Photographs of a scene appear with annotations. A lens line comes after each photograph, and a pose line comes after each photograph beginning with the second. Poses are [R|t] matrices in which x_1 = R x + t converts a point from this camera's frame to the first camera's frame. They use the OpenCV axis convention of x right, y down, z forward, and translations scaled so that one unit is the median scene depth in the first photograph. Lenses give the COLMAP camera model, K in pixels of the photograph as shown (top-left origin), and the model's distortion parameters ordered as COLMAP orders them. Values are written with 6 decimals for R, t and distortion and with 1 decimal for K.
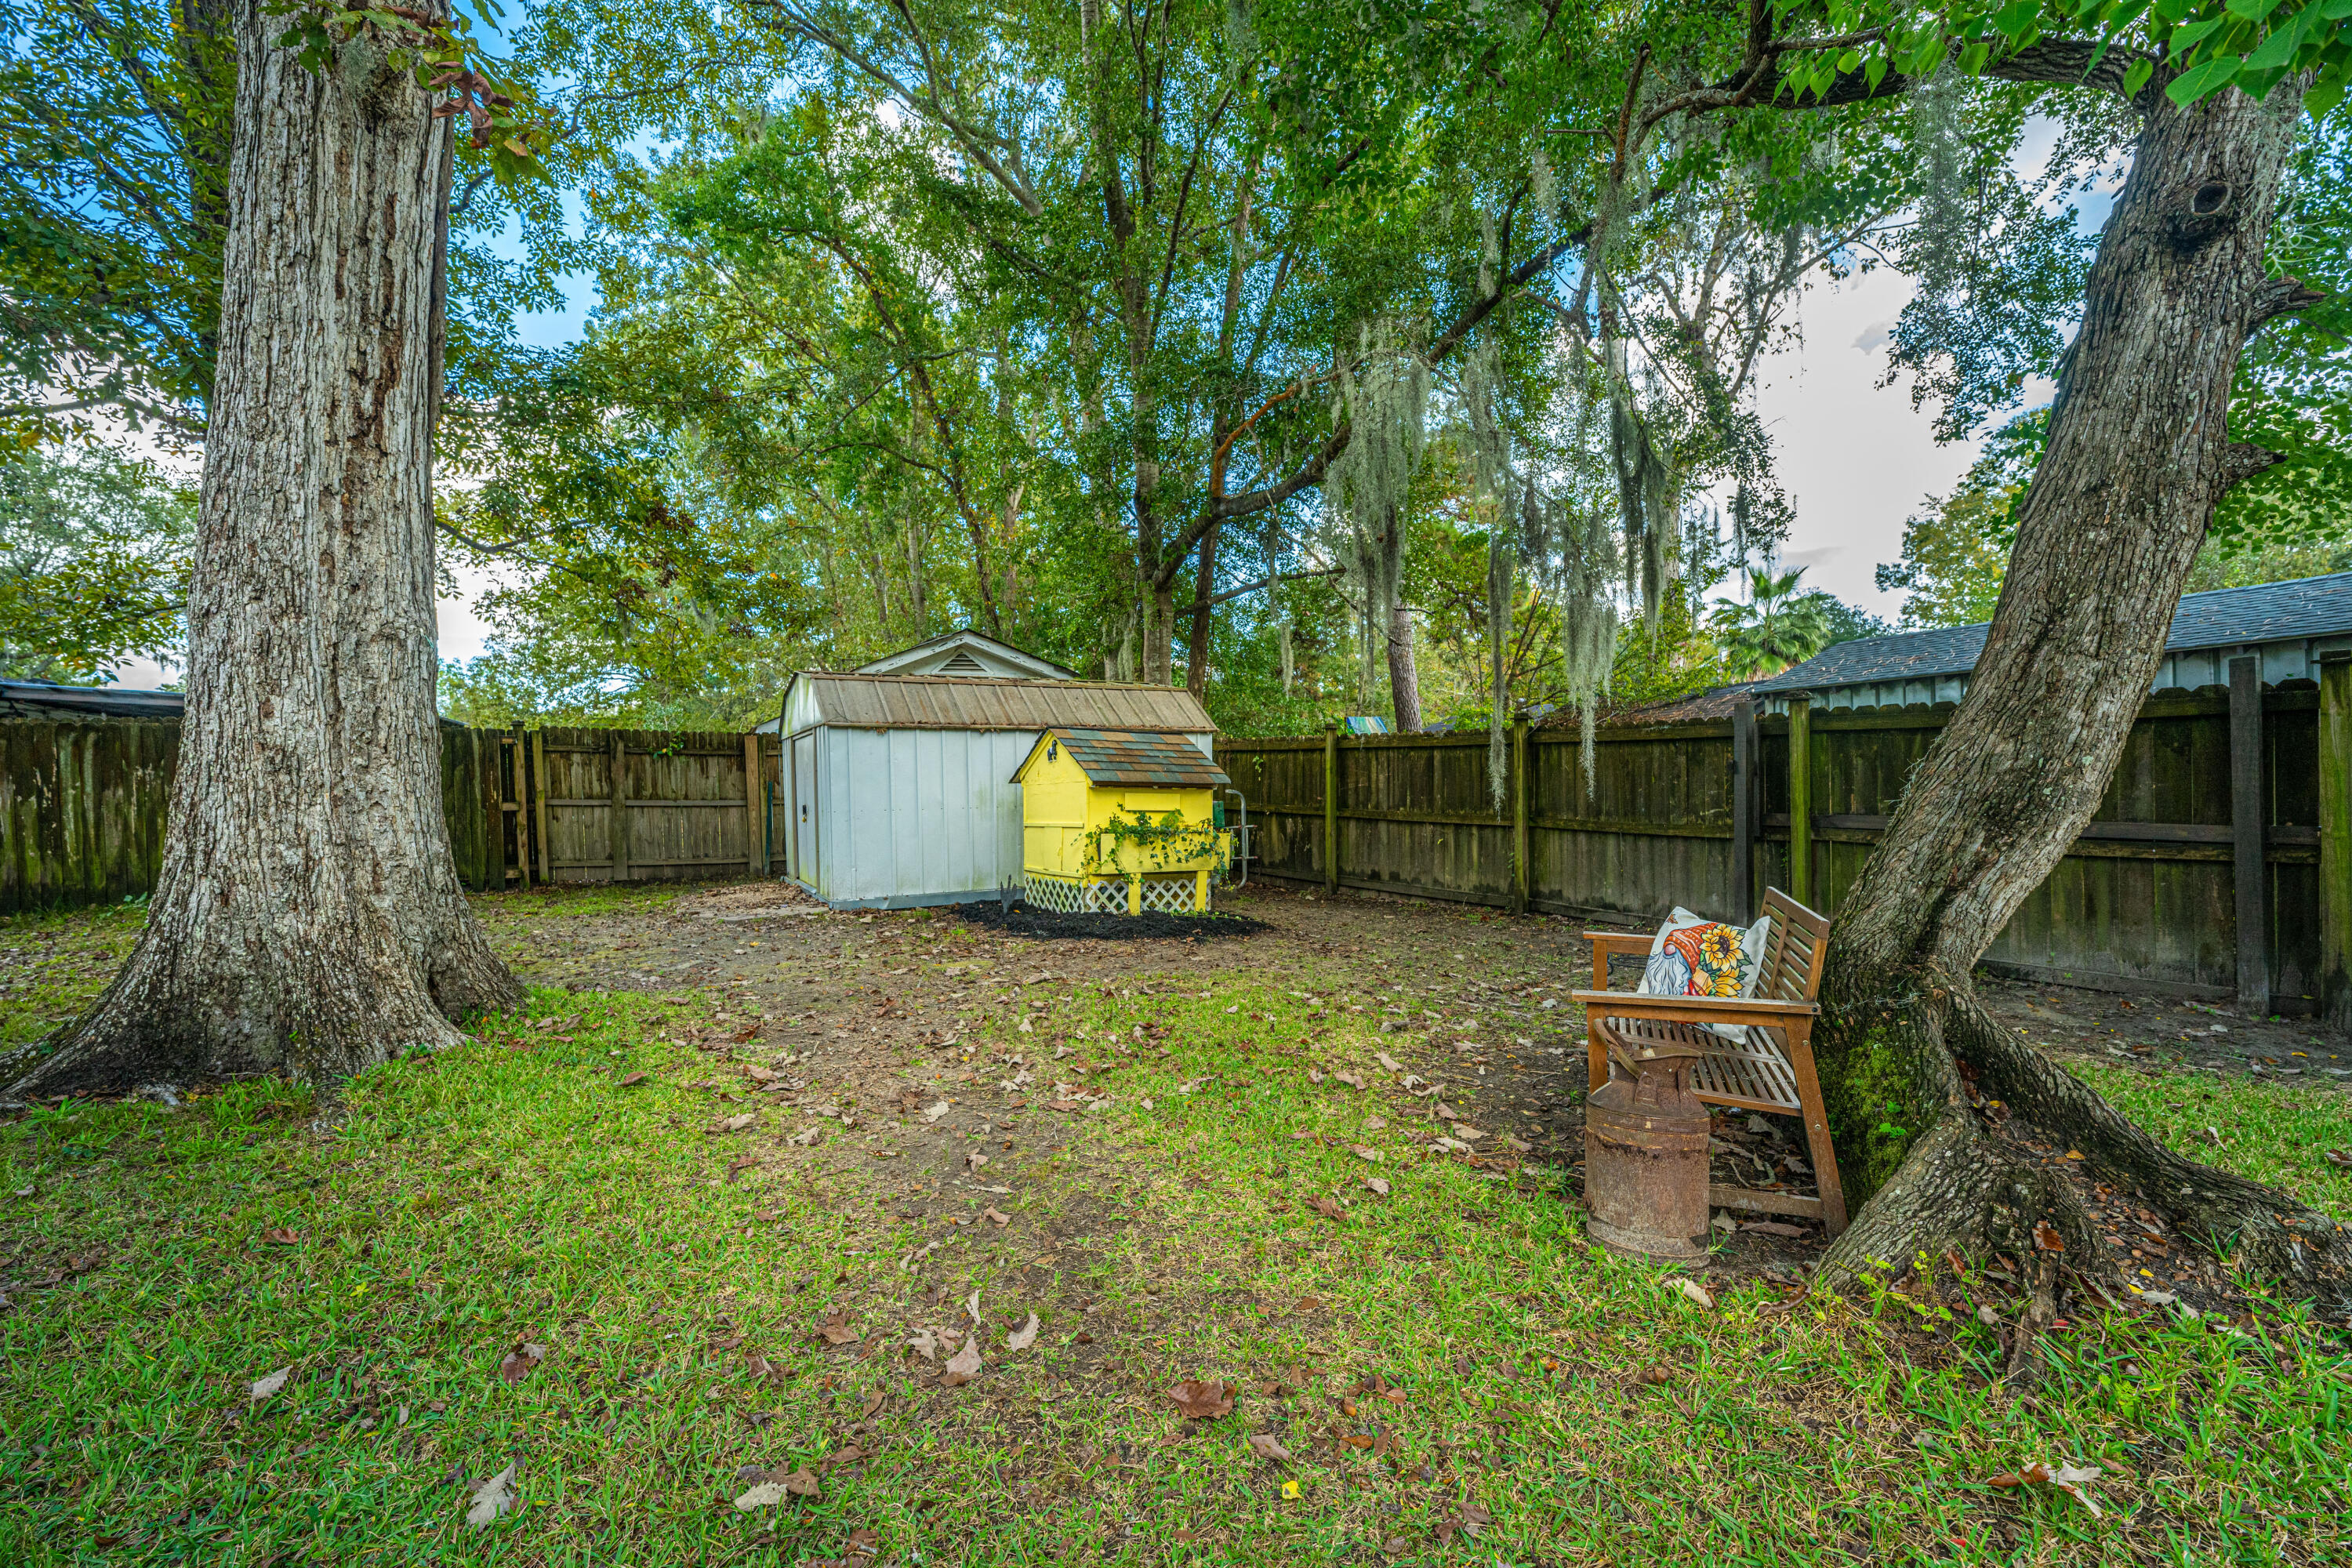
lens RADIAL K [[964.4, 0, 1176.0], [0, 964.4, 784.0], [0, 0, 1]] dist [0.001488, 0.000148]
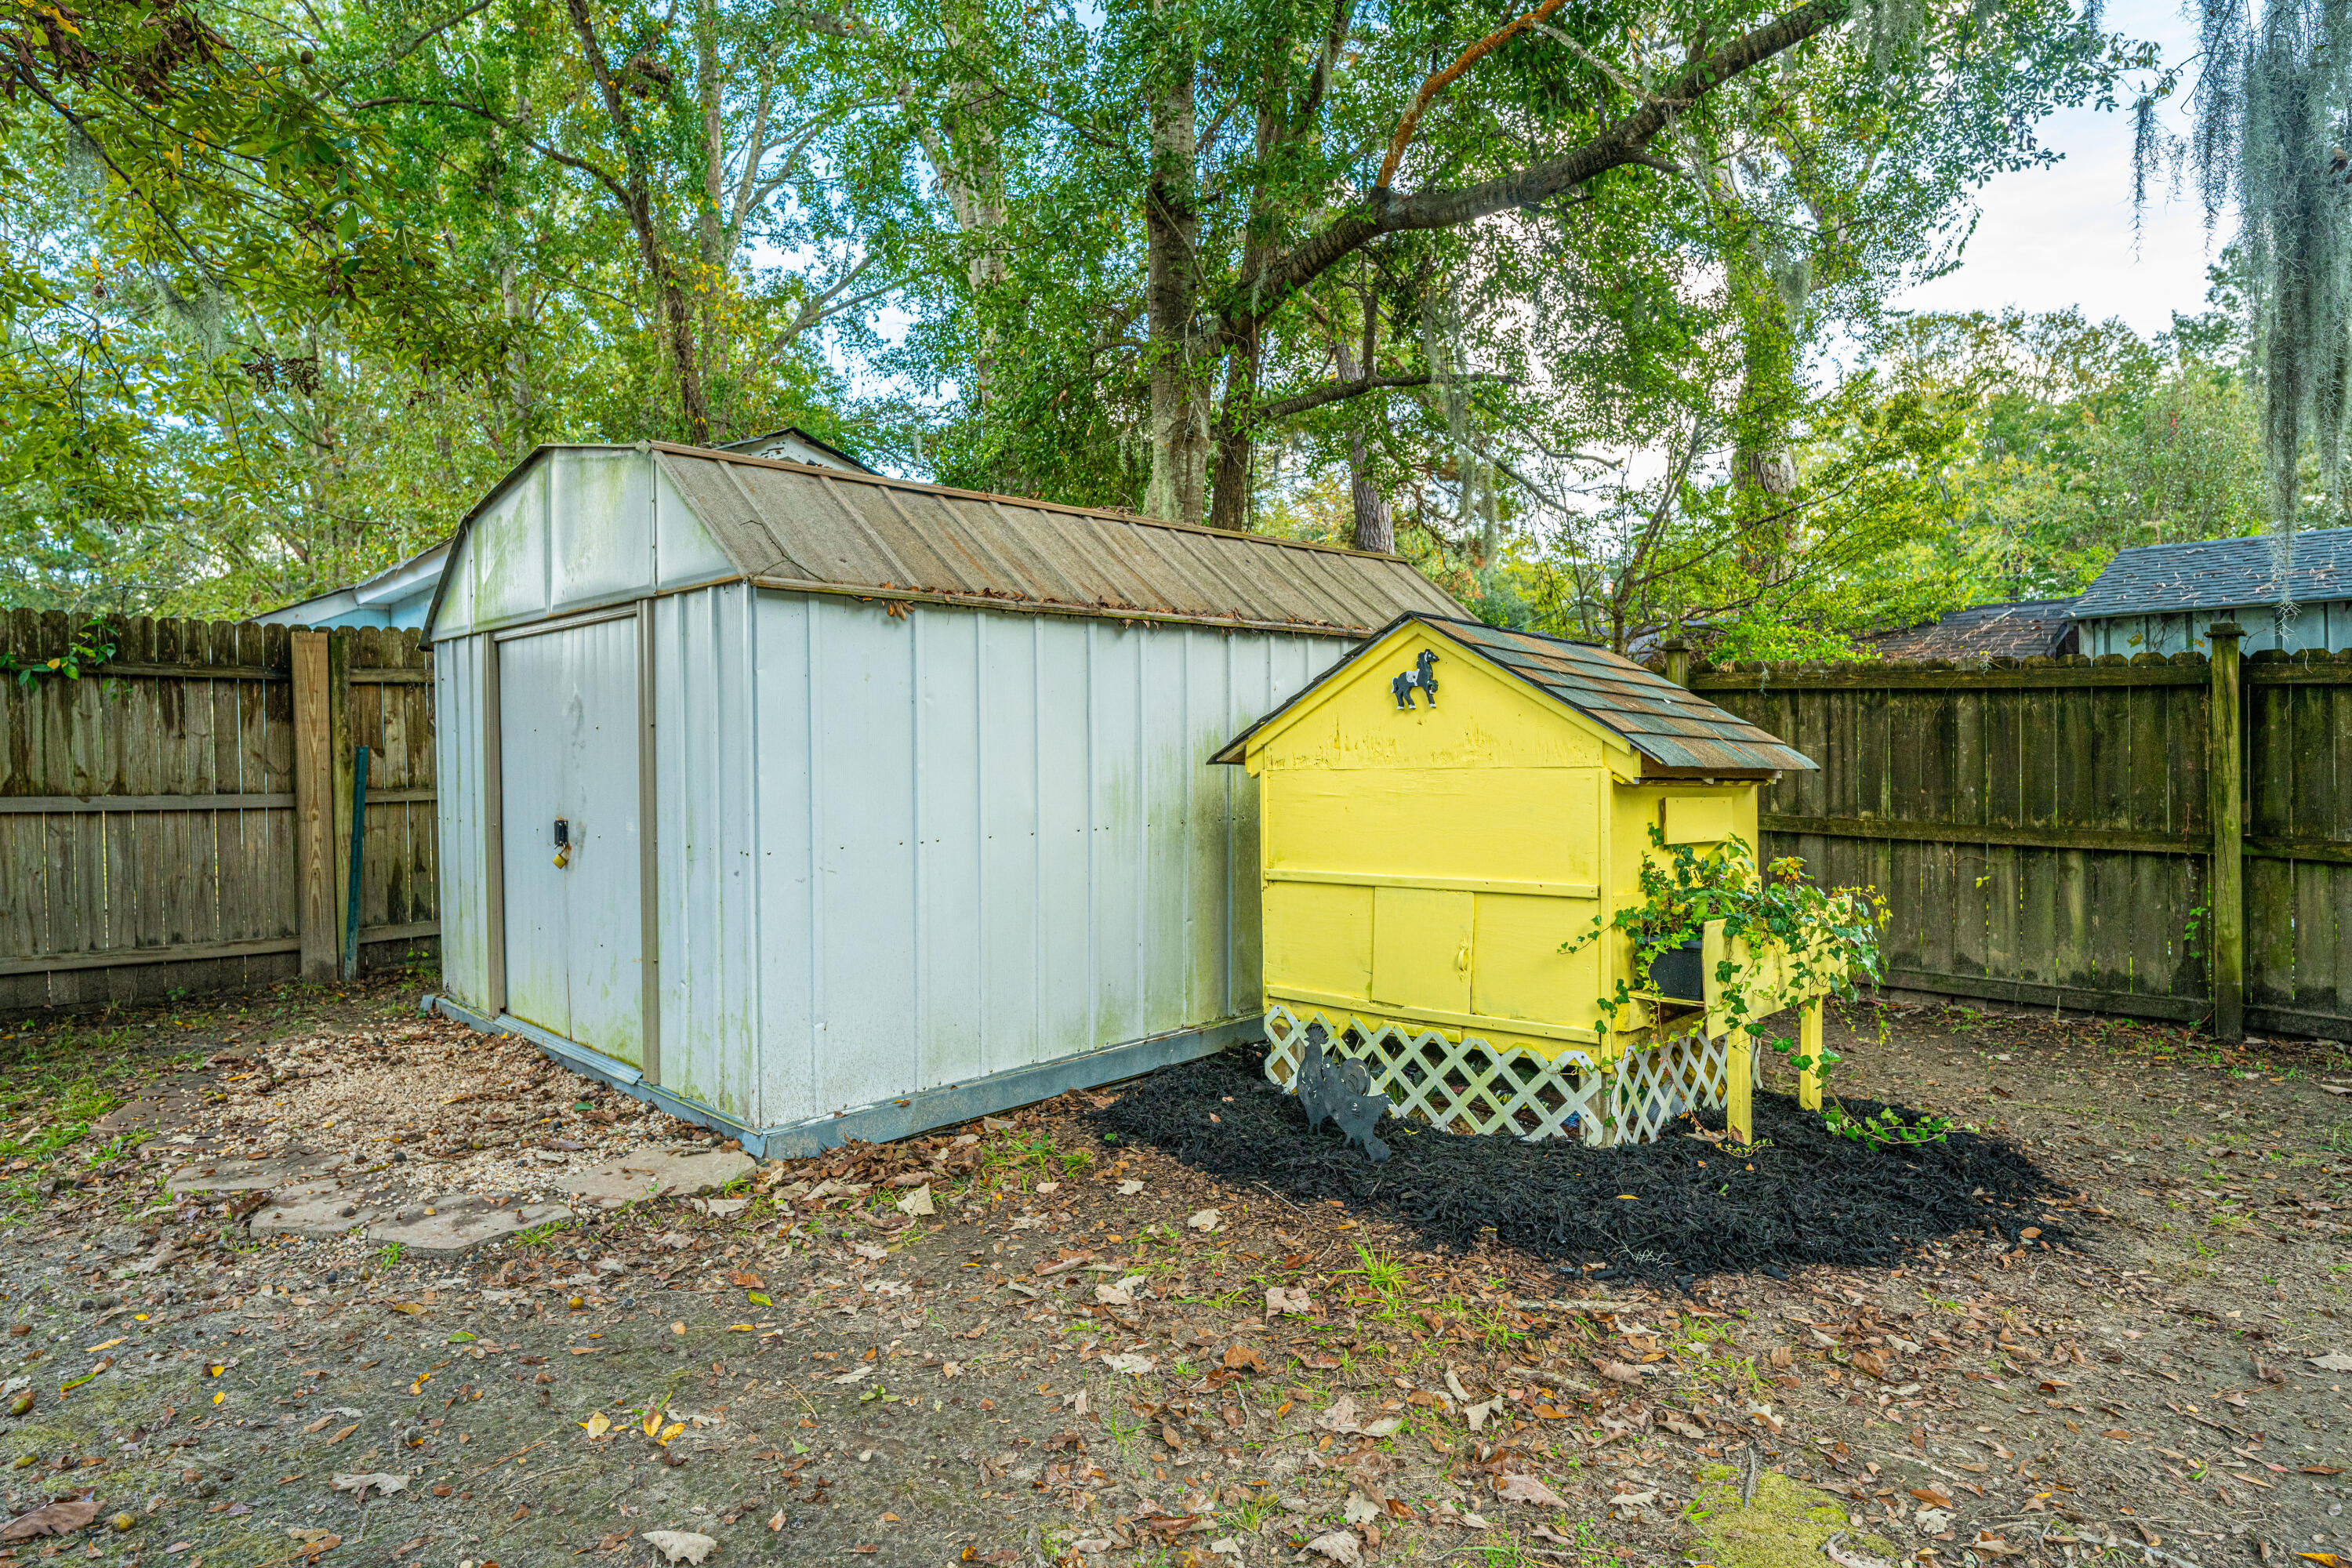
lens RADIAL K [[1245.8, 0, 1175.1], [0, 1245.8, 746.6], [0, 0, 1]] dist [-0.000454, -0.000024]
pose [[0.956428, 0.007442, 0.291874, -0.331572], [-0.007566, 0.999971, -0.000707, -0.007095], [-0.291871, -0.001532, 0.956457, 0.538261]]
